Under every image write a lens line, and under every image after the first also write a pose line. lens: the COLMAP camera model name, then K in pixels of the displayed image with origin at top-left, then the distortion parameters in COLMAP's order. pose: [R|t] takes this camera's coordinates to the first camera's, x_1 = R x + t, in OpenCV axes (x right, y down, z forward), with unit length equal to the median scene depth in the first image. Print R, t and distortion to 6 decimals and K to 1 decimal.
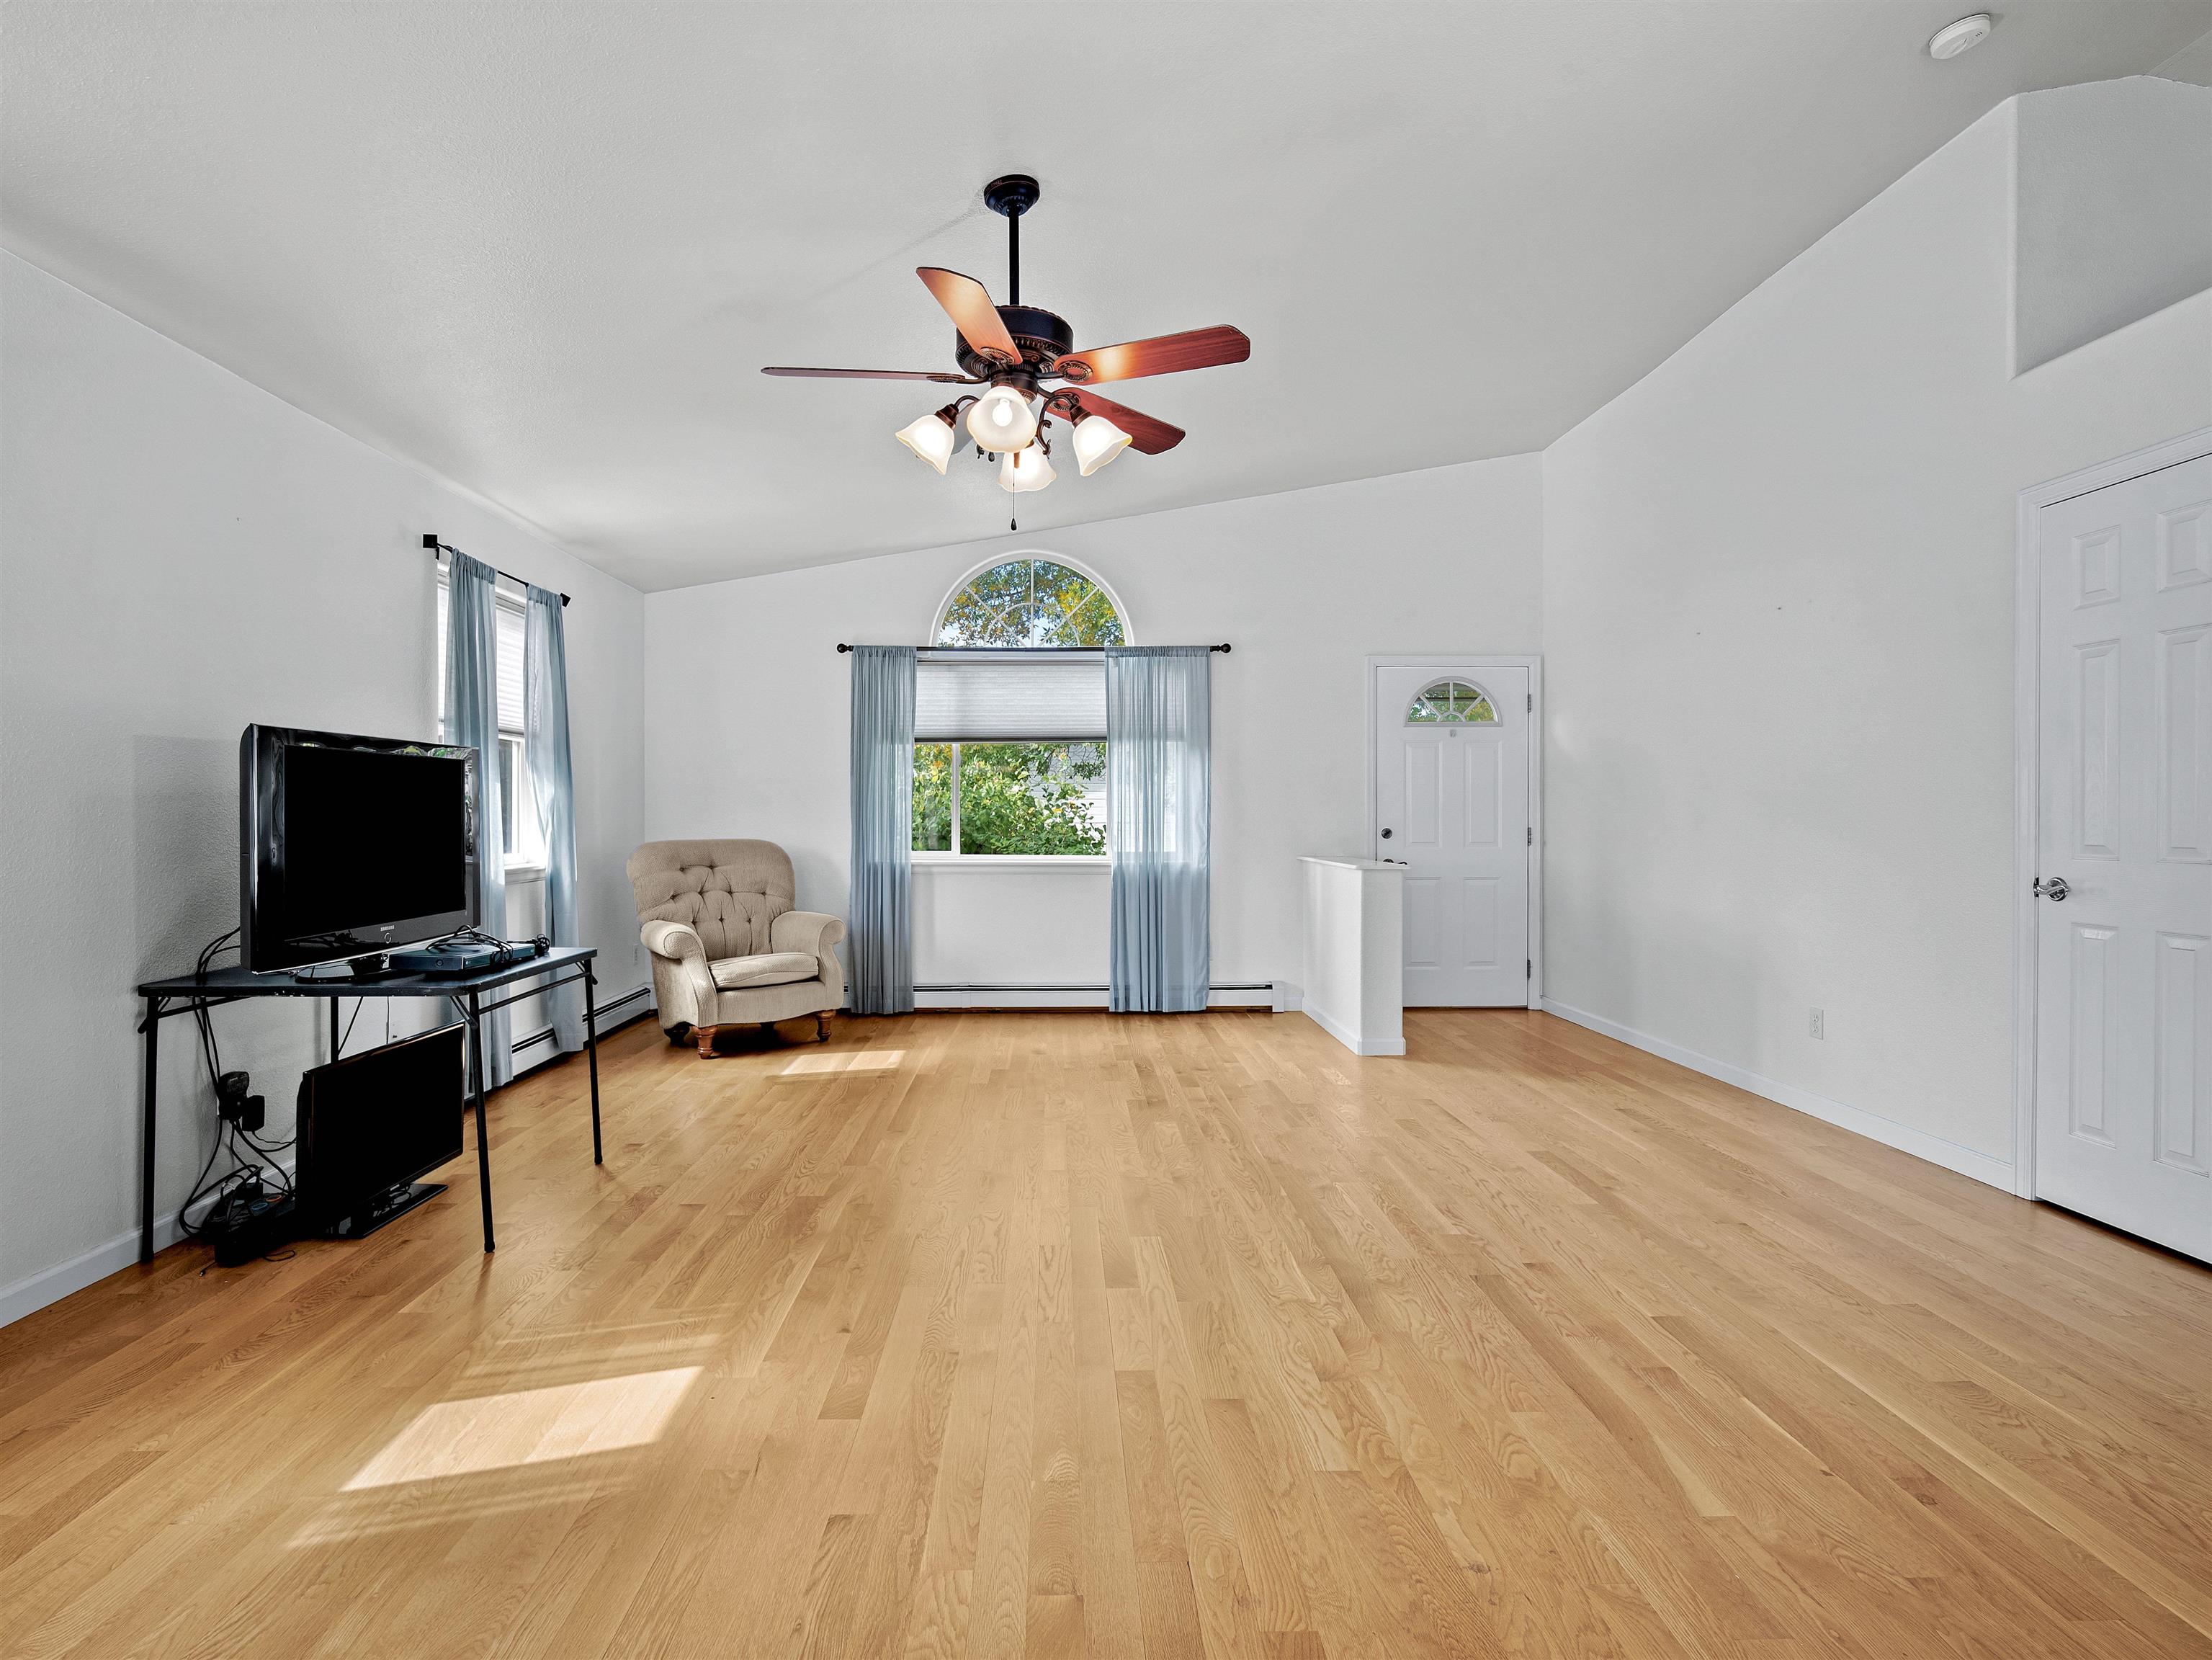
lens RADIAL K [[1028.2, 0, 1095.9], [0, 1028.2, 827.5], [0, 0, 1]] dist [-0.017479, 0.008017]
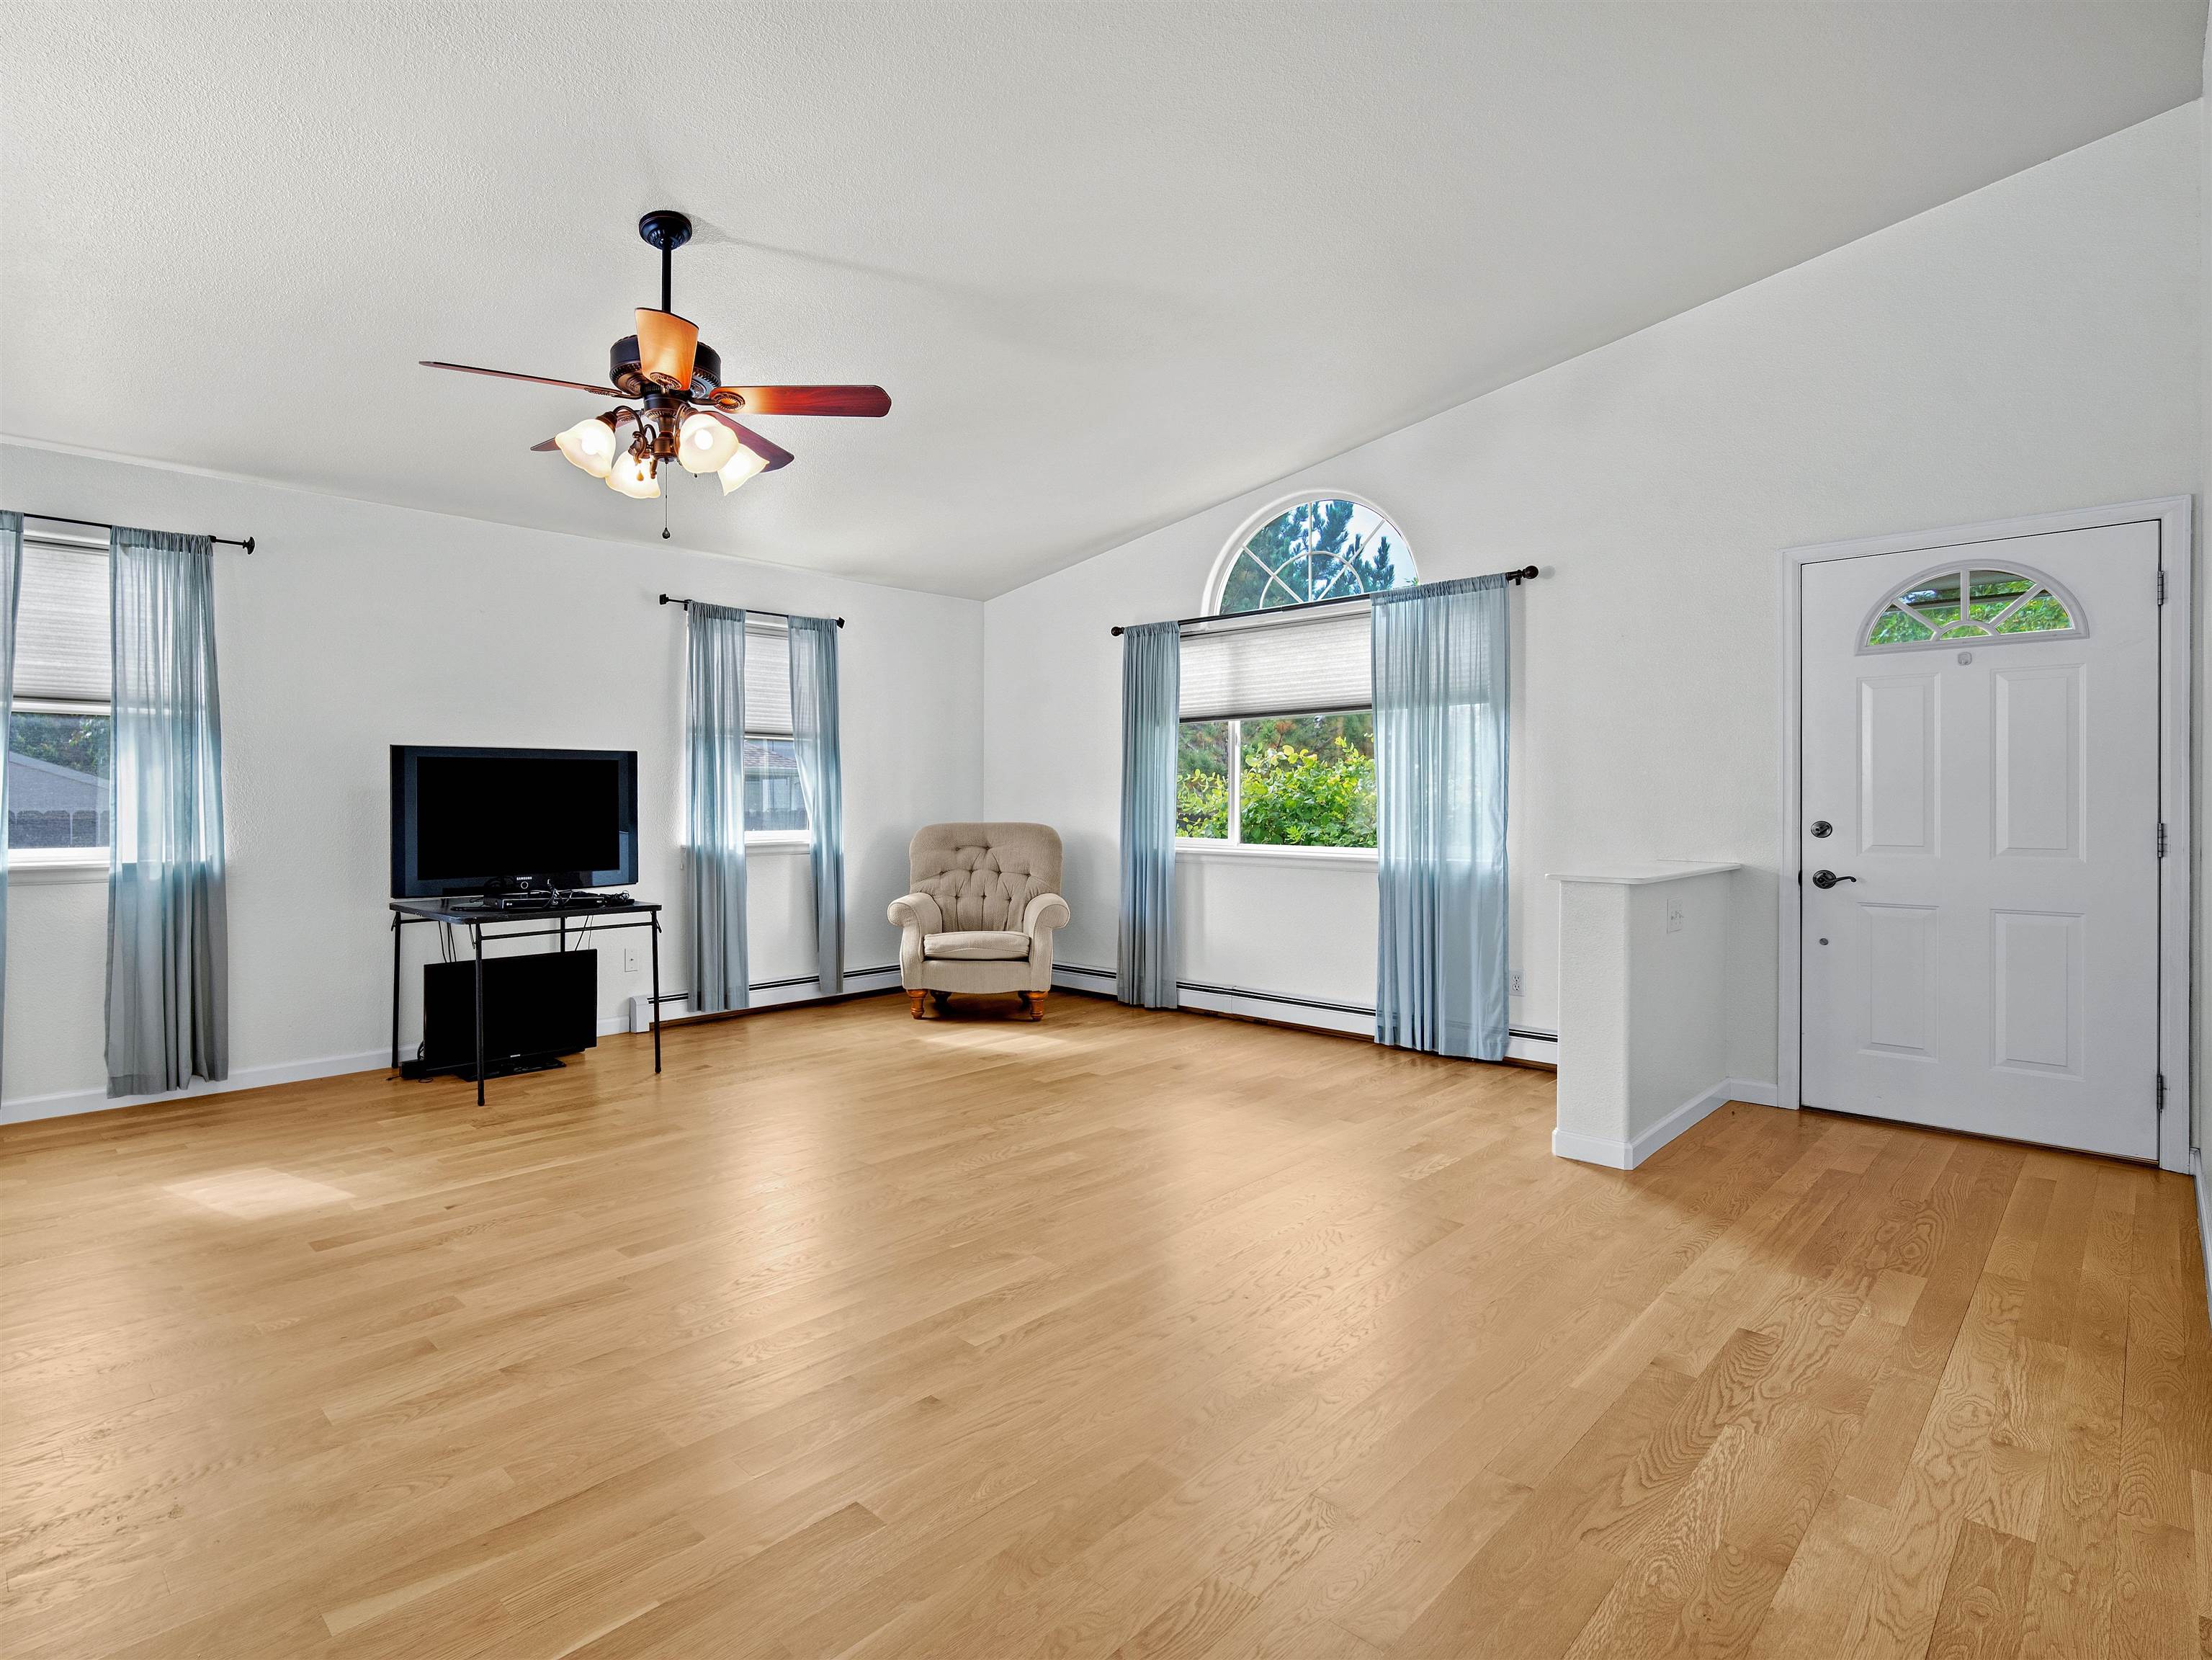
lens RADIAL K [[1108.8, 0, 1098.5], [0, 1108.8, 808.1], [0, 0, 1]] dist [-0.006110, -0.000564]
pose [[0.698391, 0.004596, -0.715702, 0.496985], [-0.008706, 0.999960, -0.002074, -0.002013], [0.715664, 0.007679, 0.698403, 0.237733]]
